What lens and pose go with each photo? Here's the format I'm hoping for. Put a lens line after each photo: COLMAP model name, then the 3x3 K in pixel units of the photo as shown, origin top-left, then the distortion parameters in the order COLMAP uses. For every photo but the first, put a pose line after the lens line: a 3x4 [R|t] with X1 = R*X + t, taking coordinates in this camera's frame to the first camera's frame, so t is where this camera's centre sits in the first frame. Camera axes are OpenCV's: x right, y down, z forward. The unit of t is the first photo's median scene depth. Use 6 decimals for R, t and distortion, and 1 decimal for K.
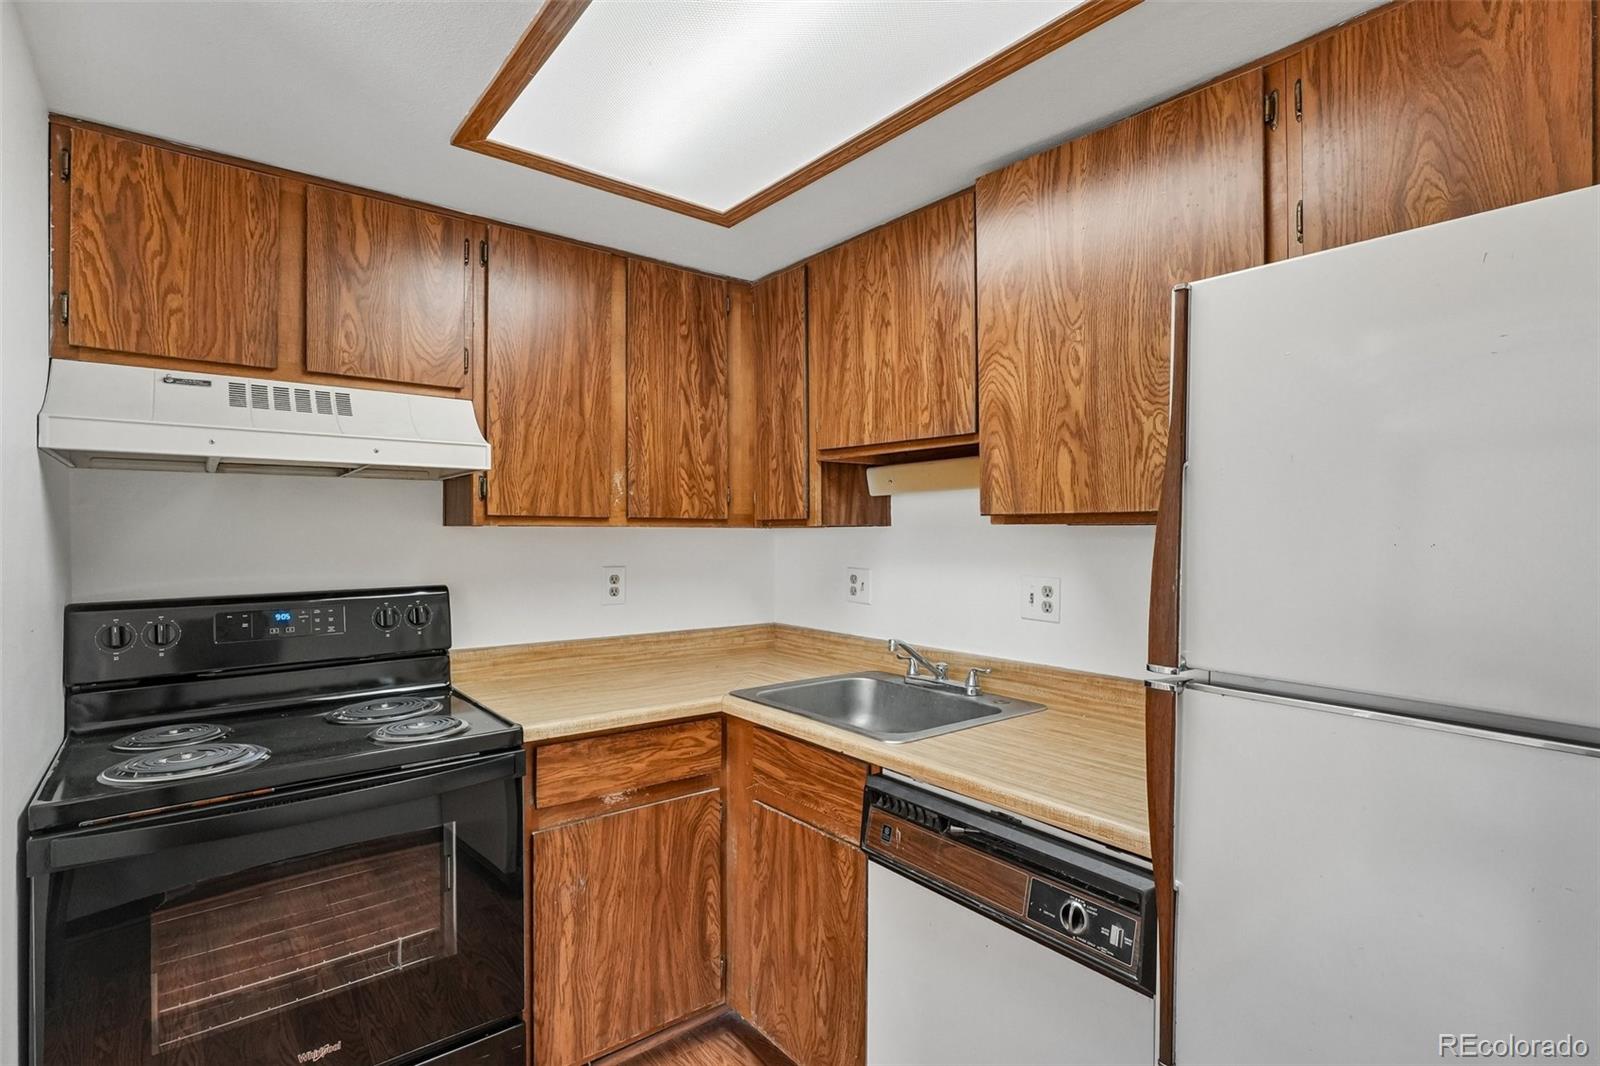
lens RADIAL K [[769.3, 0, 820.2], [0, 769.3, 533.0], [0, 0, 1]] dist [-0.008084, 0.004259]
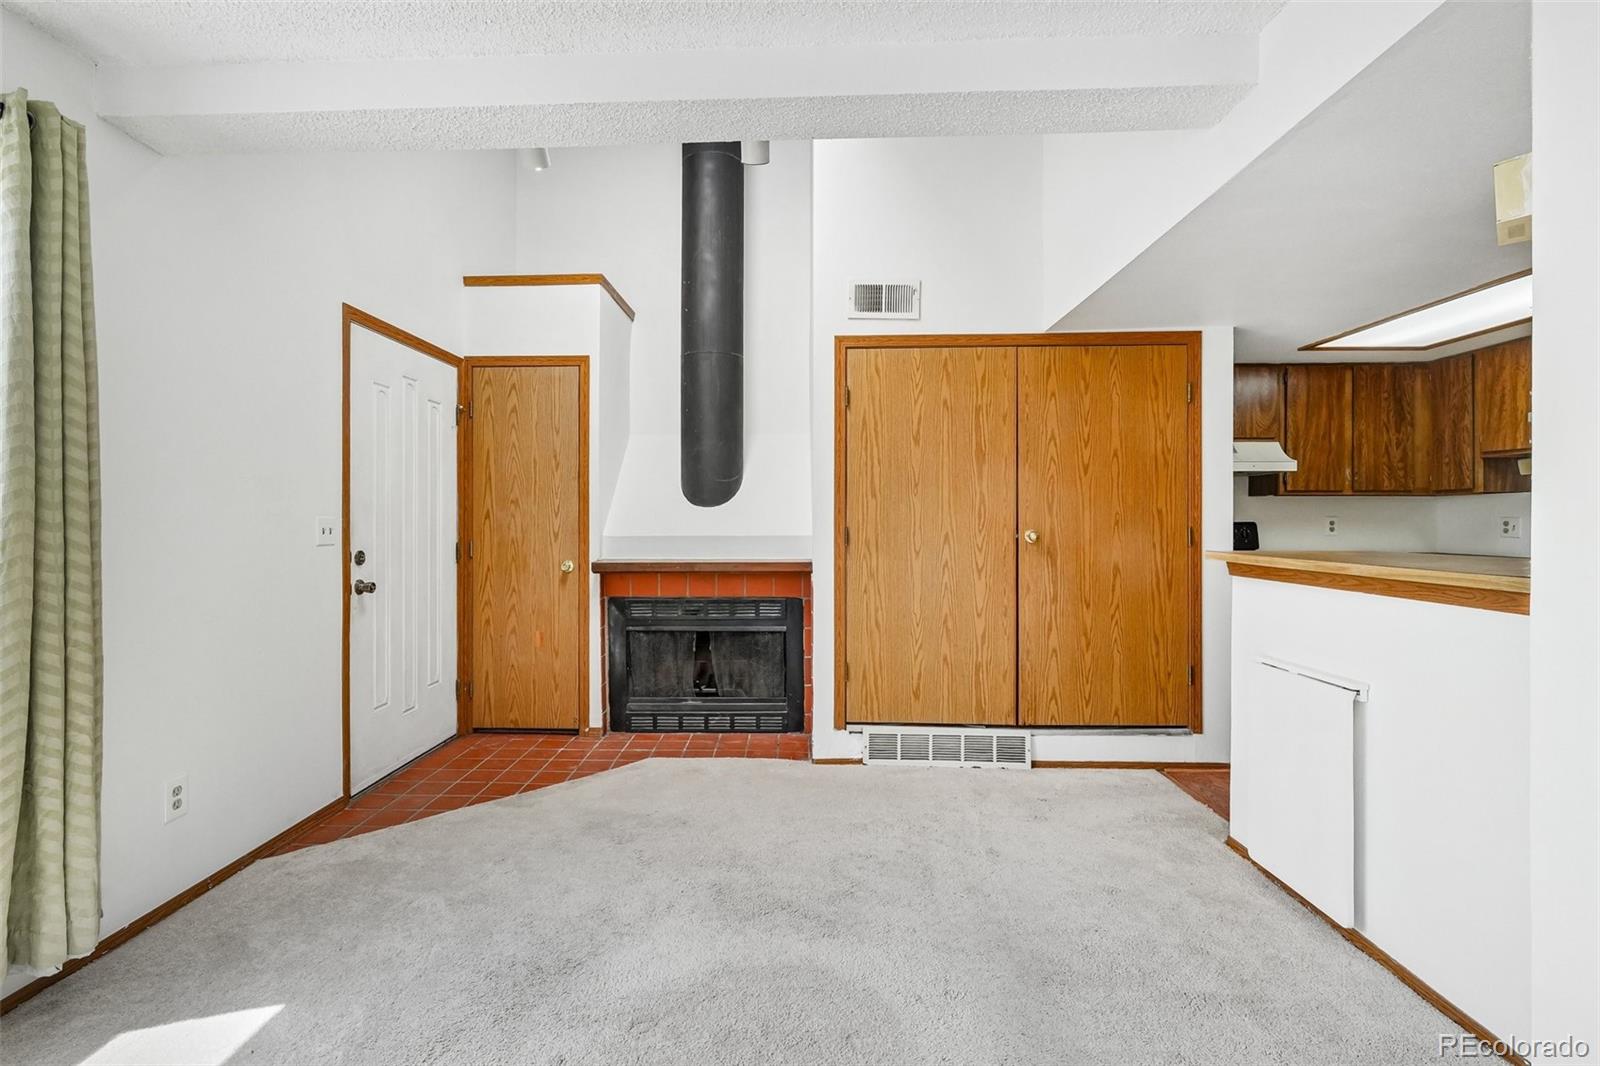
lens RADIAL K [[709.1, 0, 774.9], [0, 709.1, 522.5], [0, 0, 1]] dist [-0.003022, 0.003039]
pose [[0.740088, 0.002591, -0.672506, -0.139538], [-0.003487, 0.999994, 0.000015, 0.087089], [0.672501, 0.002334, 0.740092, -1.767063]]
